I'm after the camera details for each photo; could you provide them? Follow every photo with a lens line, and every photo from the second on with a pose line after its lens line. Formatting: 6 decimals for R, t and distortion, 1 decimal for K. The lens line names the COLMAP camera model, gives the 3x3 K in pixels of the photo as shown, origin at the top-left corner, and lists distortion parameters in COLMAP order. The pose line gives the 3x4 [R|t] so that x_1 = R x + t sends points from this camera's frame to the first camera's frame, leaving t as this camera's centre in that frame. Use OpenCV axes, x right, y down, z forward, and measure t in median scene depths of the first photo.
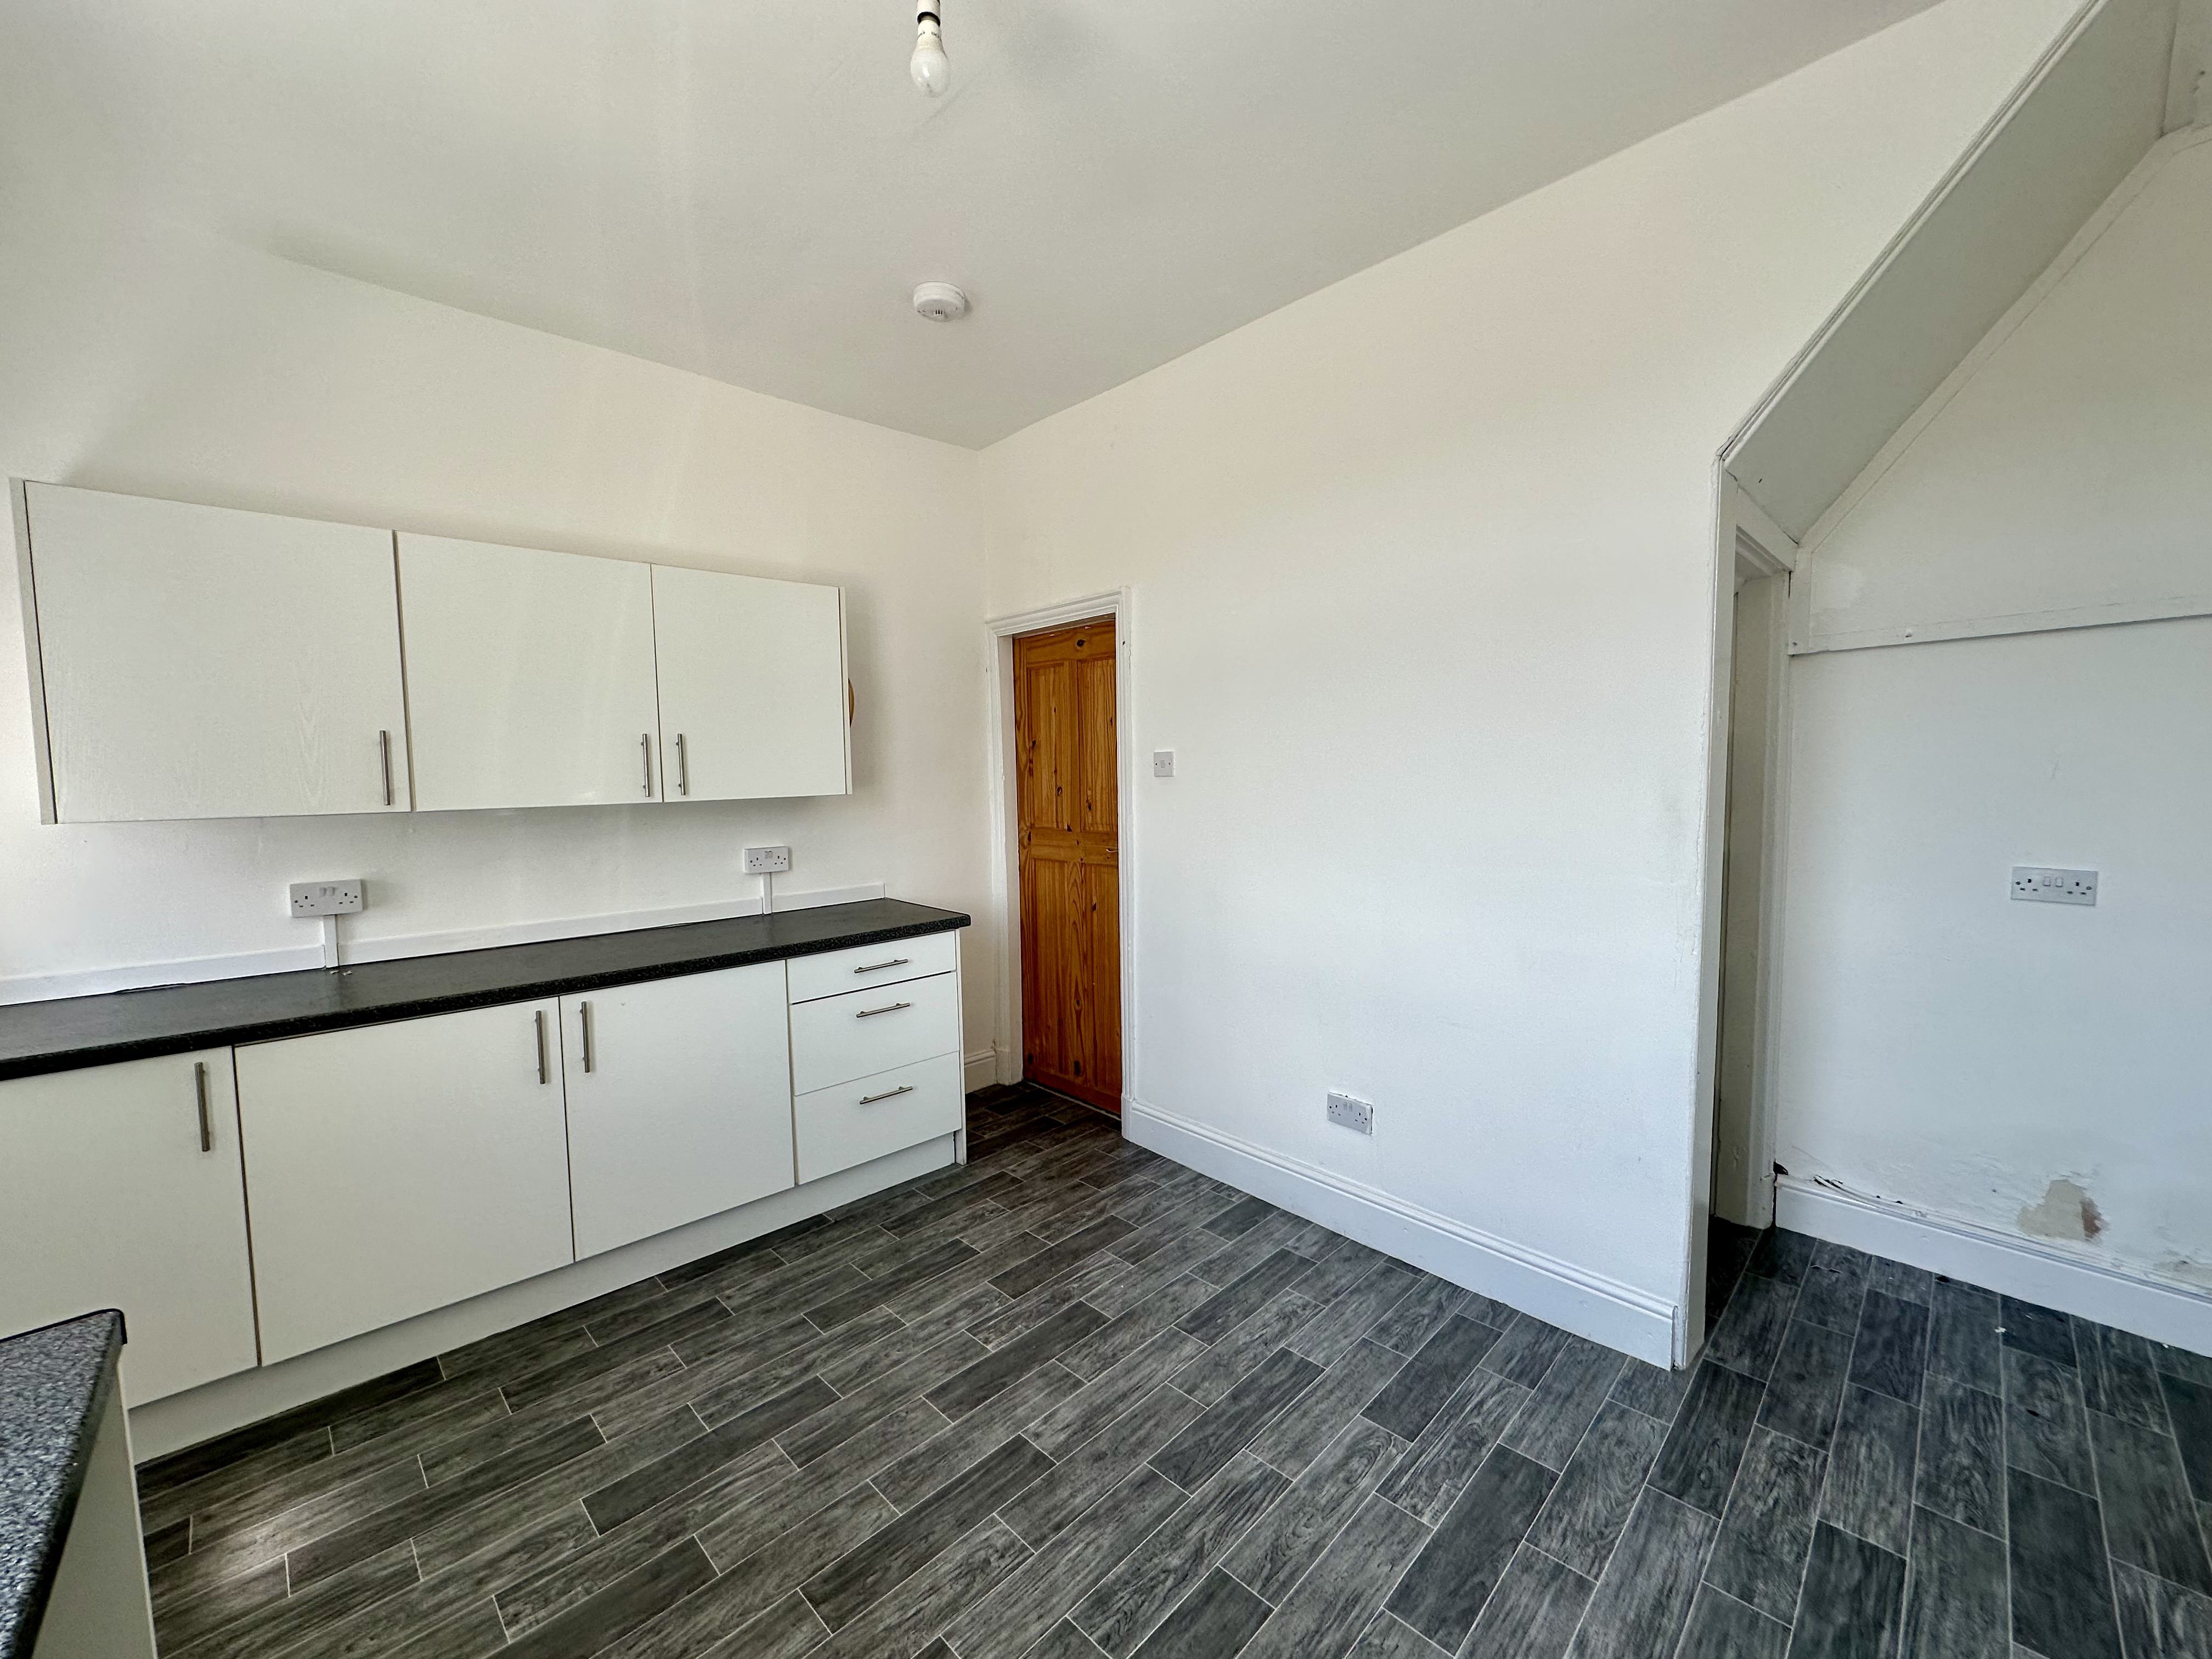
lens RADIAL K [[880.5, 0, 1108.0], [0, 880.5, 831.4], [0, 0, 1]] dist [-0.002669, 0.000843]
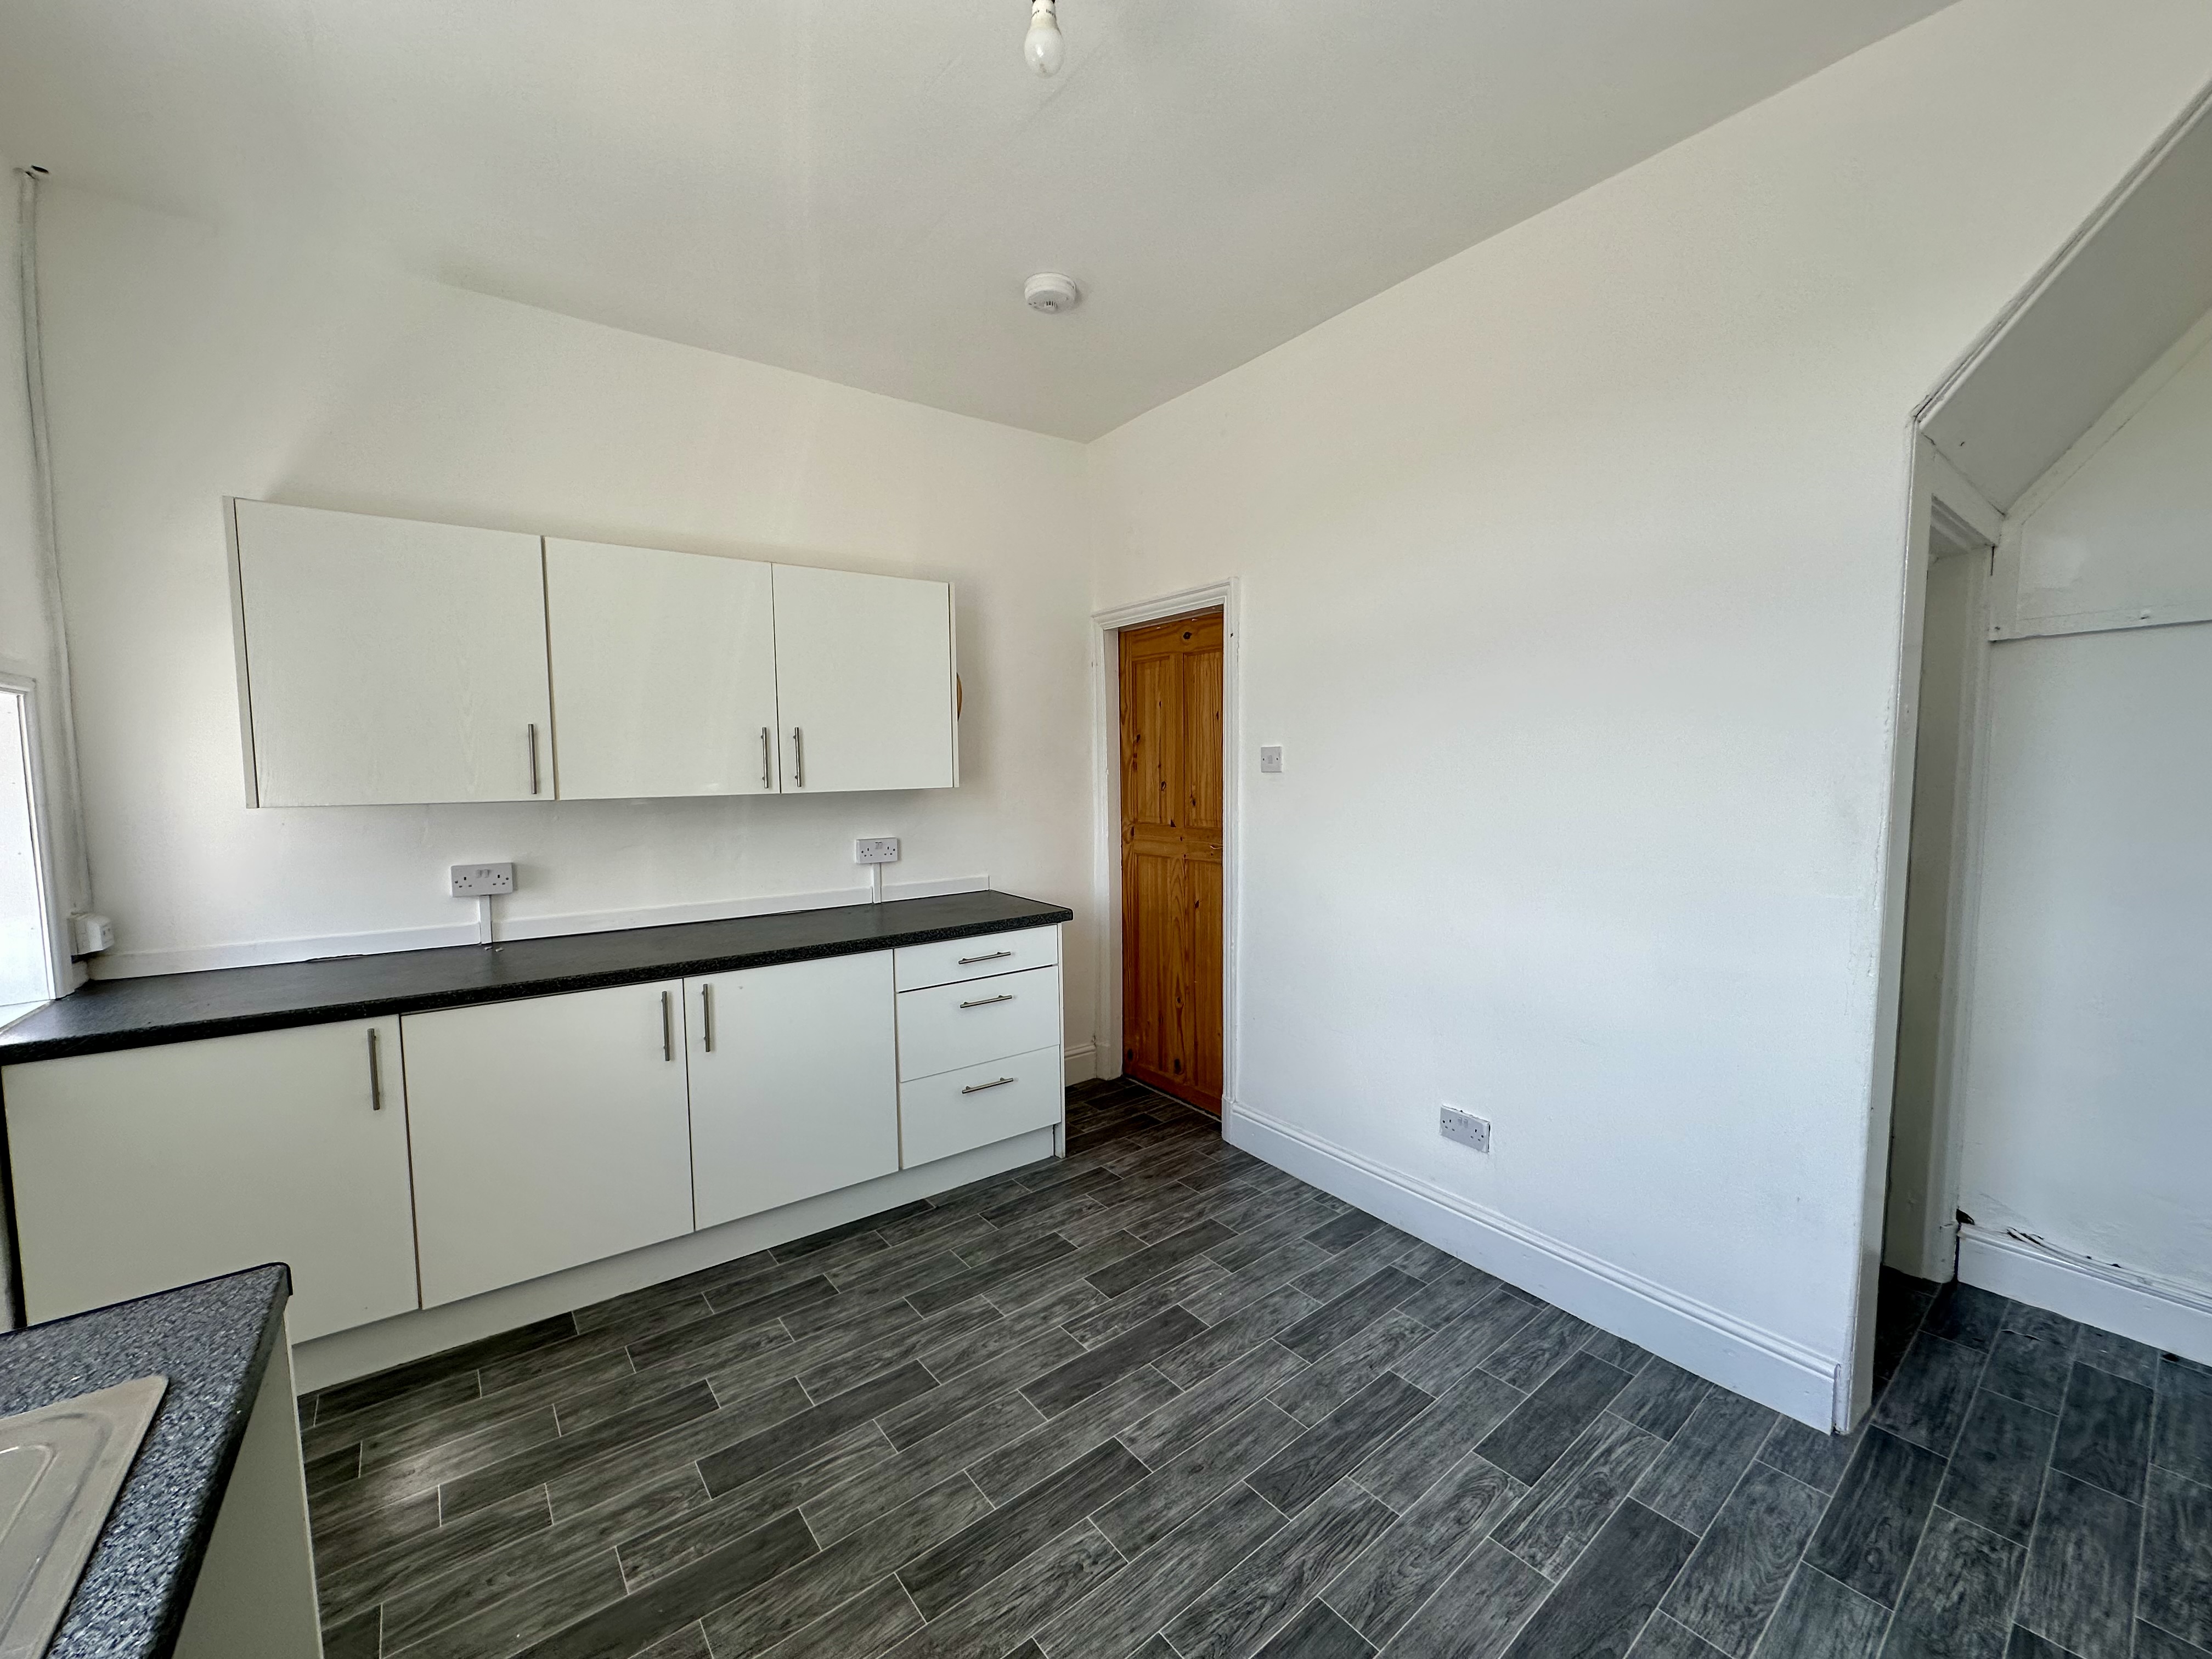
lens RADIAL K [[880.7, 0, 1108.9], [0, 880.7, 829.3], [0, 0, 1]] dist [-0.001694, 0.000338]
pose [[0.993275, 0.015329, -0.114763, -0.003095], [-0.014732, 0.999873, 0.006046, -0.003683], [0.114841, -0.004314, 0.993374, 0.018940]]
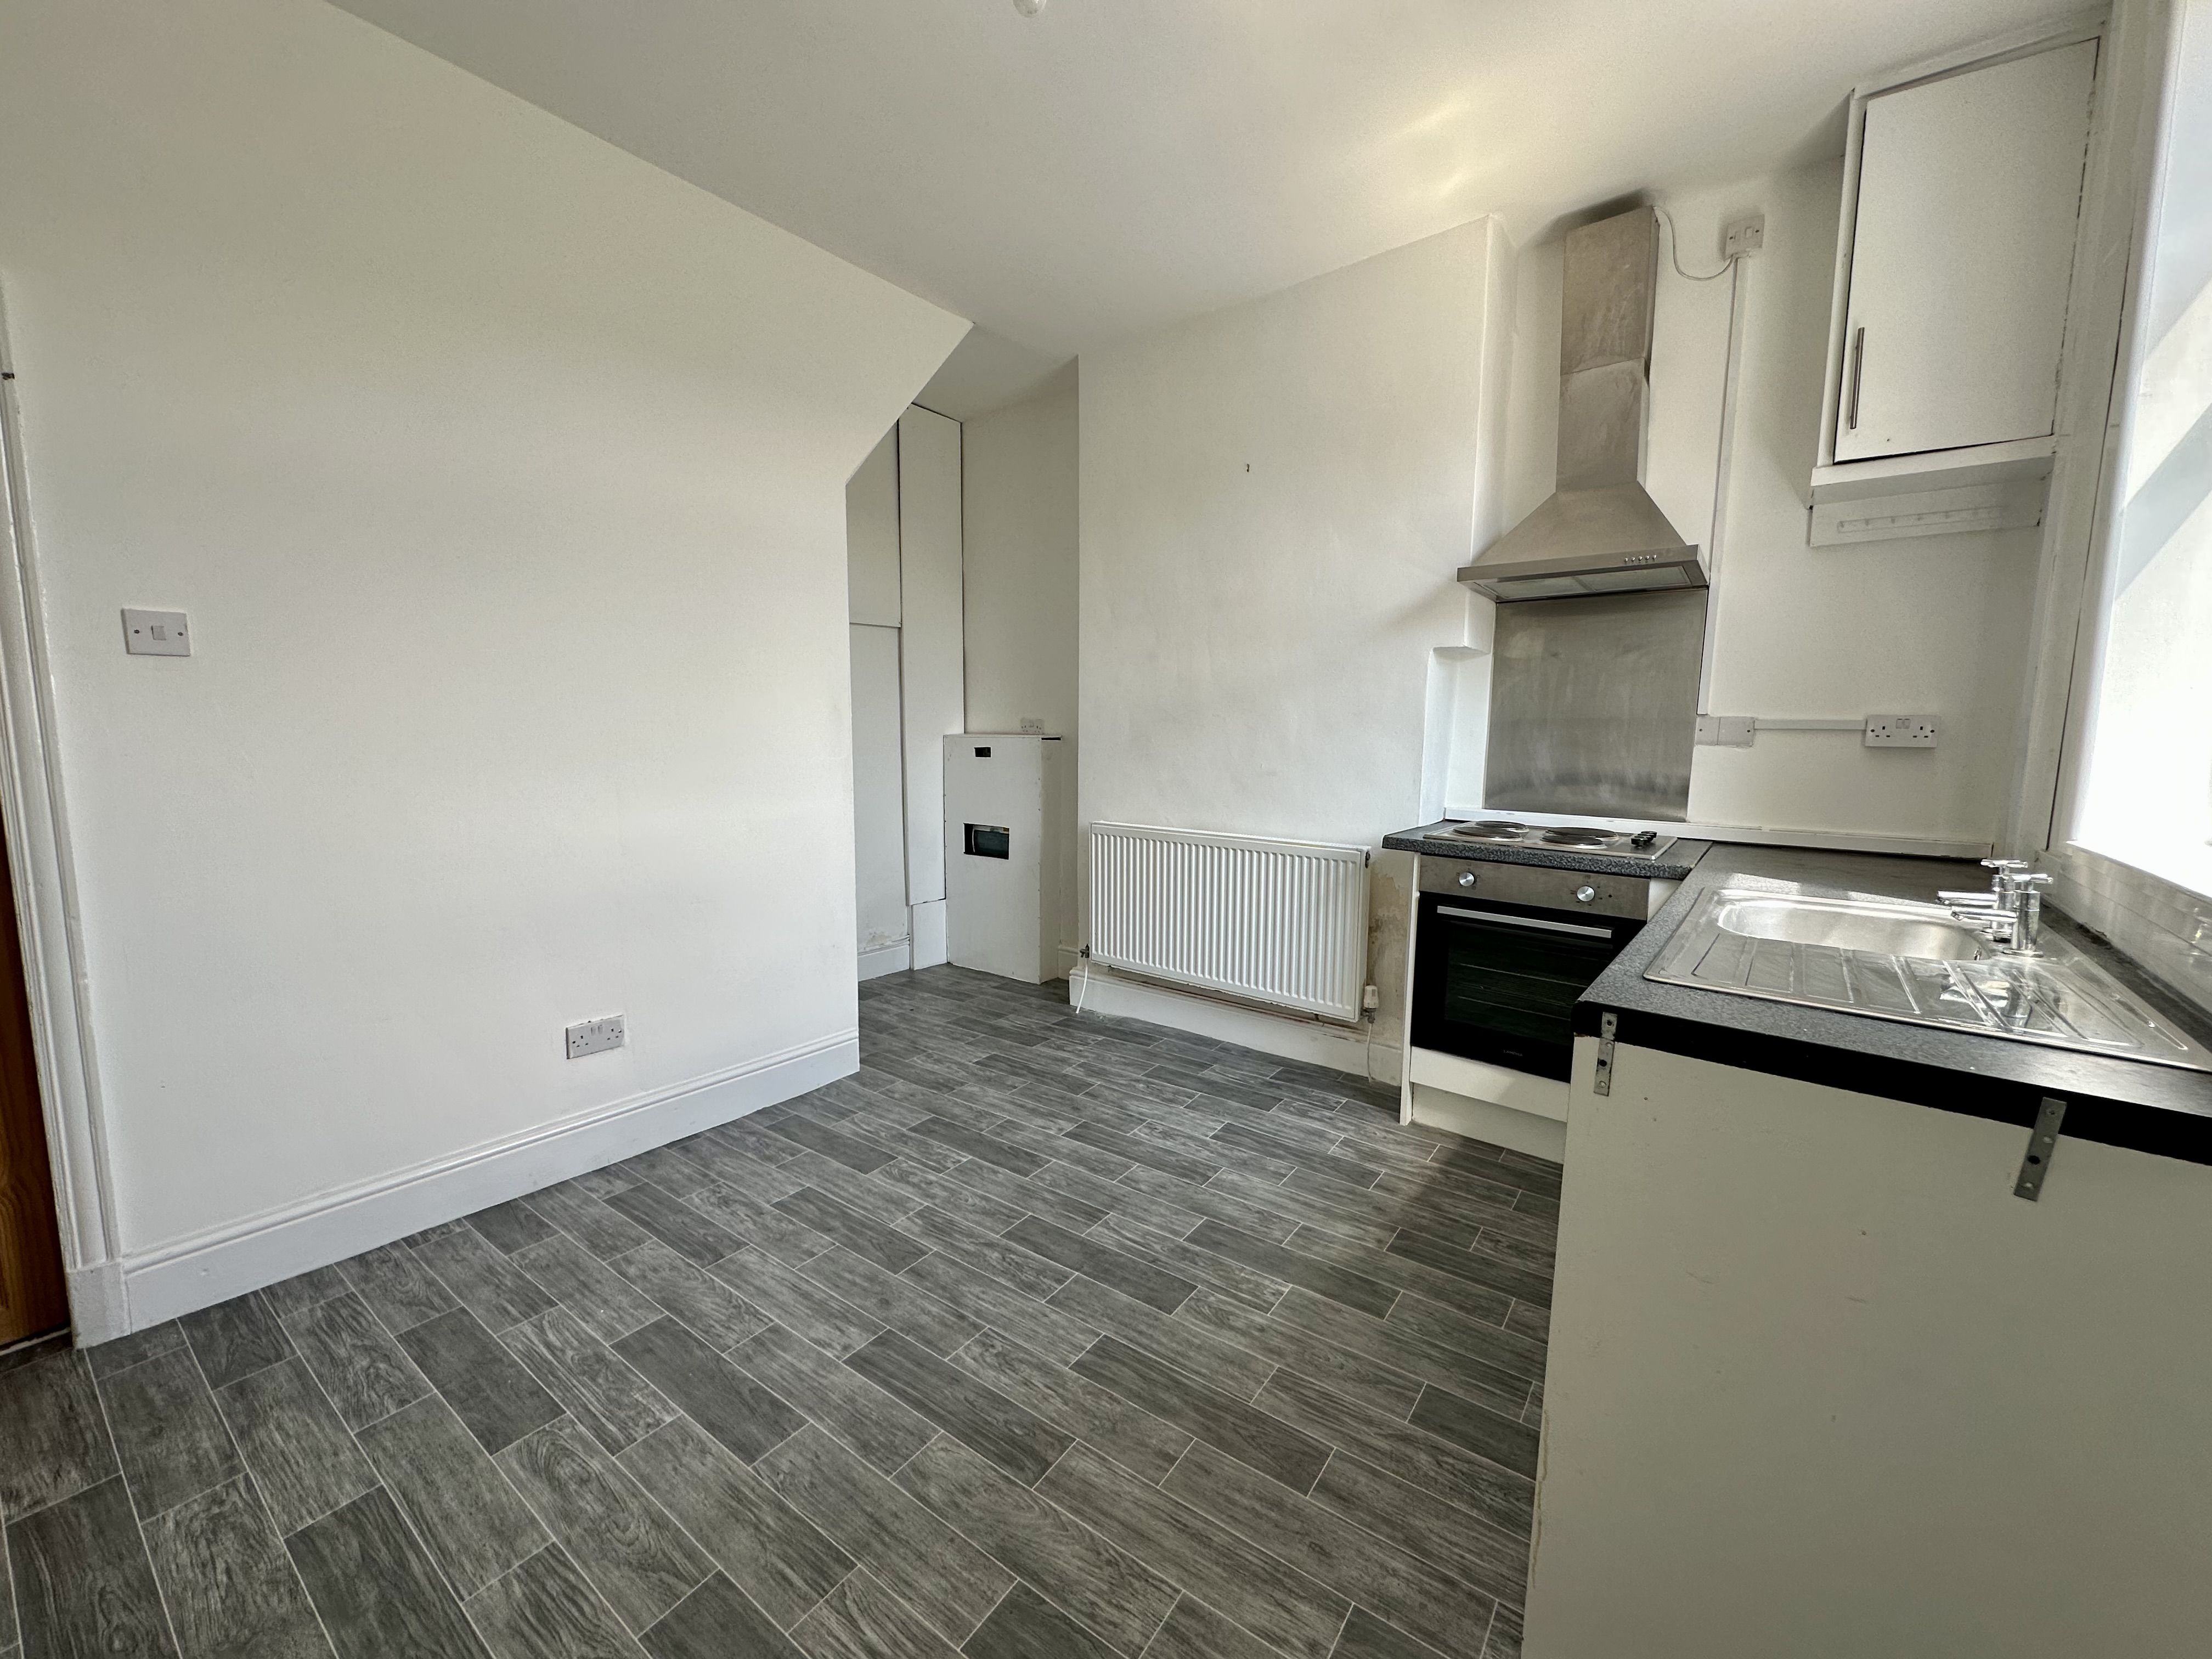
lens RADIAL K [[880.7, 0, 1108.9], [0, 880.7, 829.3], [0, 0, 1]] dist [-0.001694, 0.000338]
pose [[-0.153982, -0.099866, 0.983014, -0.925613], [0.068524, 0.991405, 0.111452, 0.042309], [-0.985695, 0.084521, -0.145815, 0.750941]]
